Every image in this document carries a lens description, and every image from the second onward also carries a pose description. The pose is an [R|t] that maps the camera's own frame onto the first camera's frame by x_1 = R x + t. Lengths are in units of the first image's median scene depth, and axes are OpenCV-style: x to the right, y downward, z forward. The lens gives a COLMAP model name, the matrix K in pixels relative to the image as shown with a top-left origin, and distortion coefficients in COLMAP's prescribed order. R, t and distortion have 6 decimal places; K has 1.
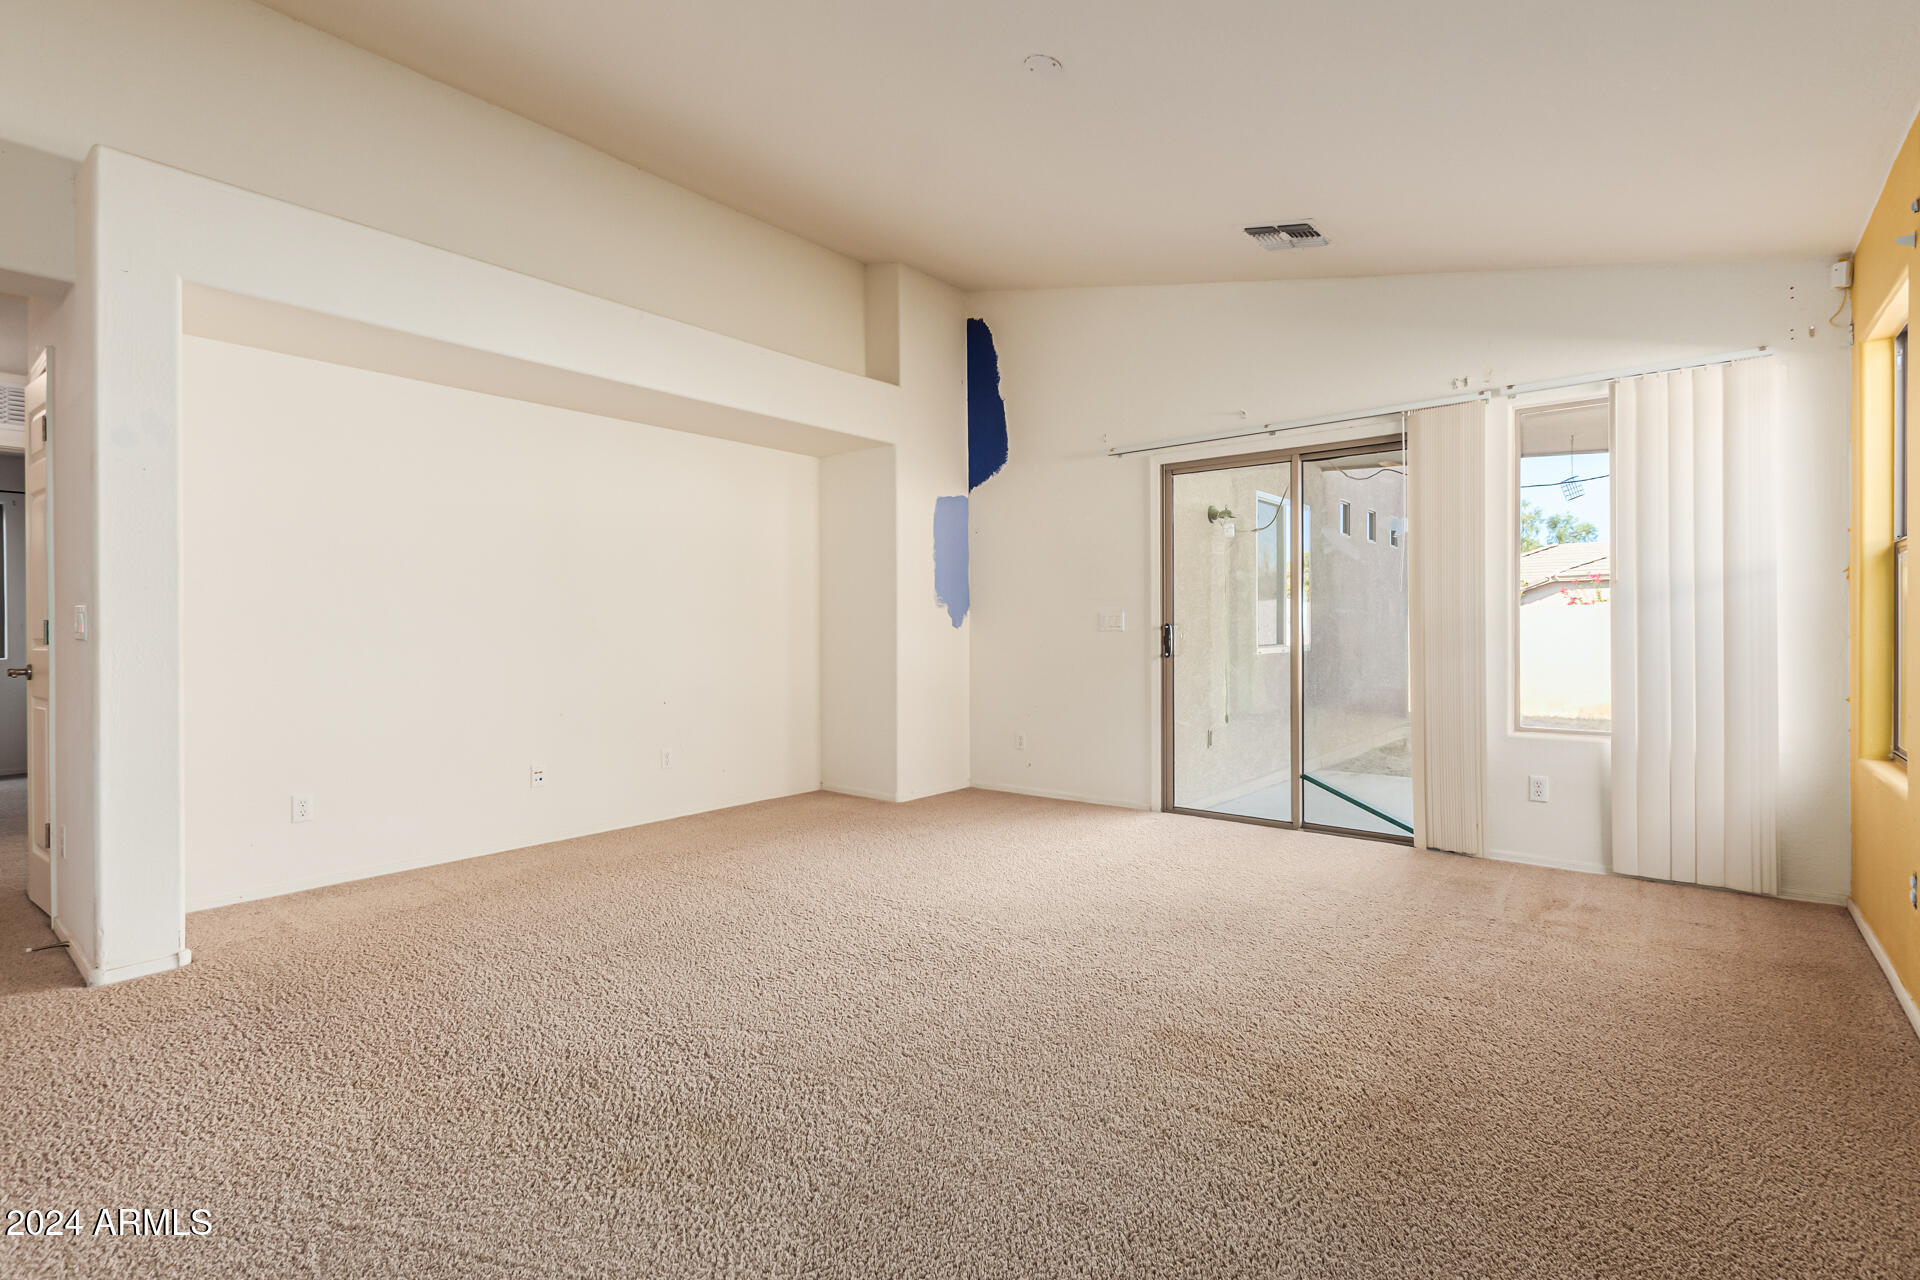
lens RADIAL K [[887.3, 0, 968.8], [0, 887.3, 638.9], [0, 0, 1]] dist [0.004917, -0.000304]
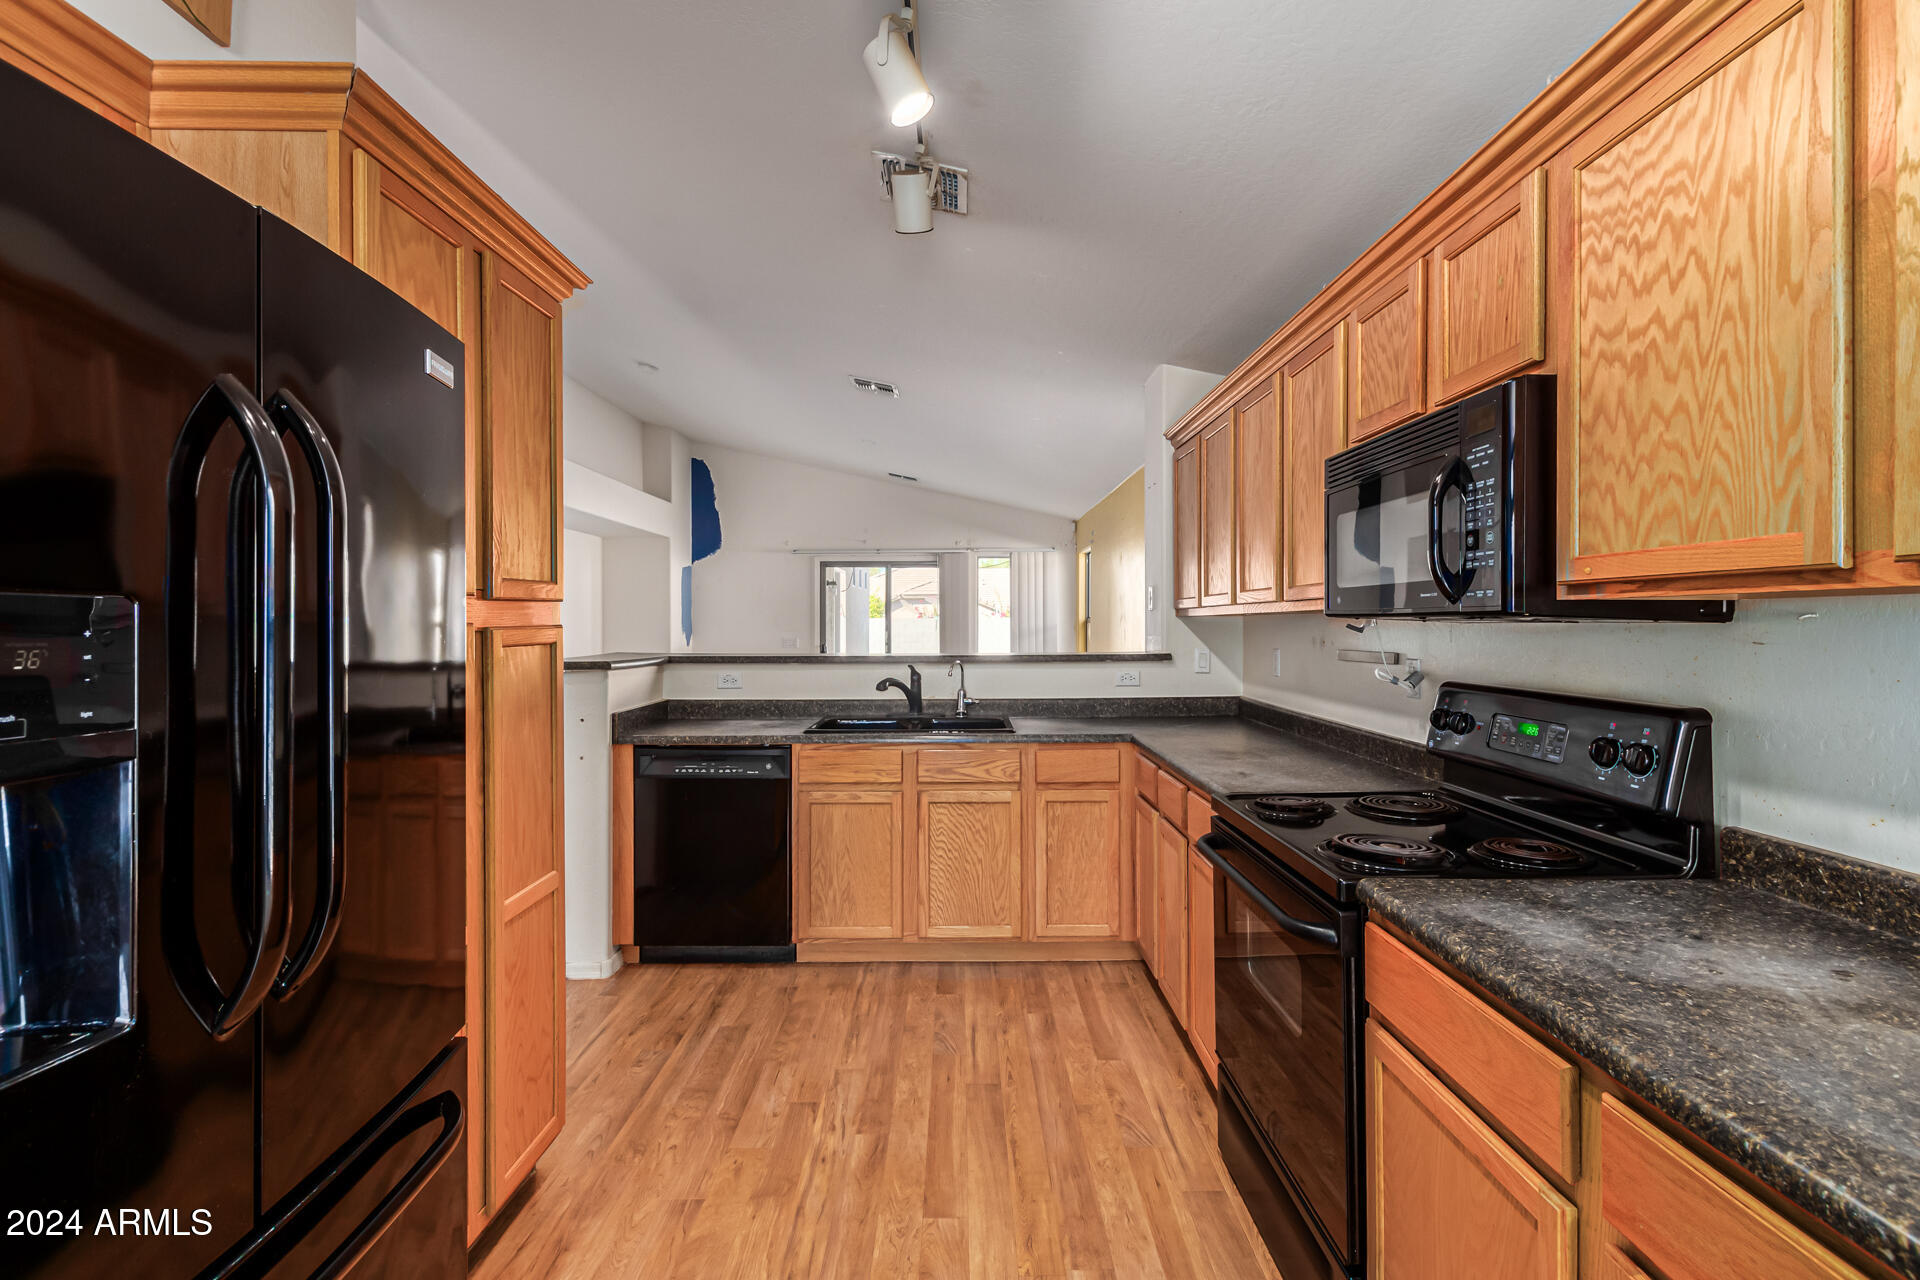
lens RADIAL K [[895.1, 0, 966.8], [0, 895.1, 622.2], [0, 0, 1]] dist [0.011803, -0.007457]
pose [[0.777815, 0.005099, 0.628473, -0.753550], [0.005839, 0.999865, -0.015339, -0.032992], [-0.628467, 0.015600, 0.777680, -0.704469]]
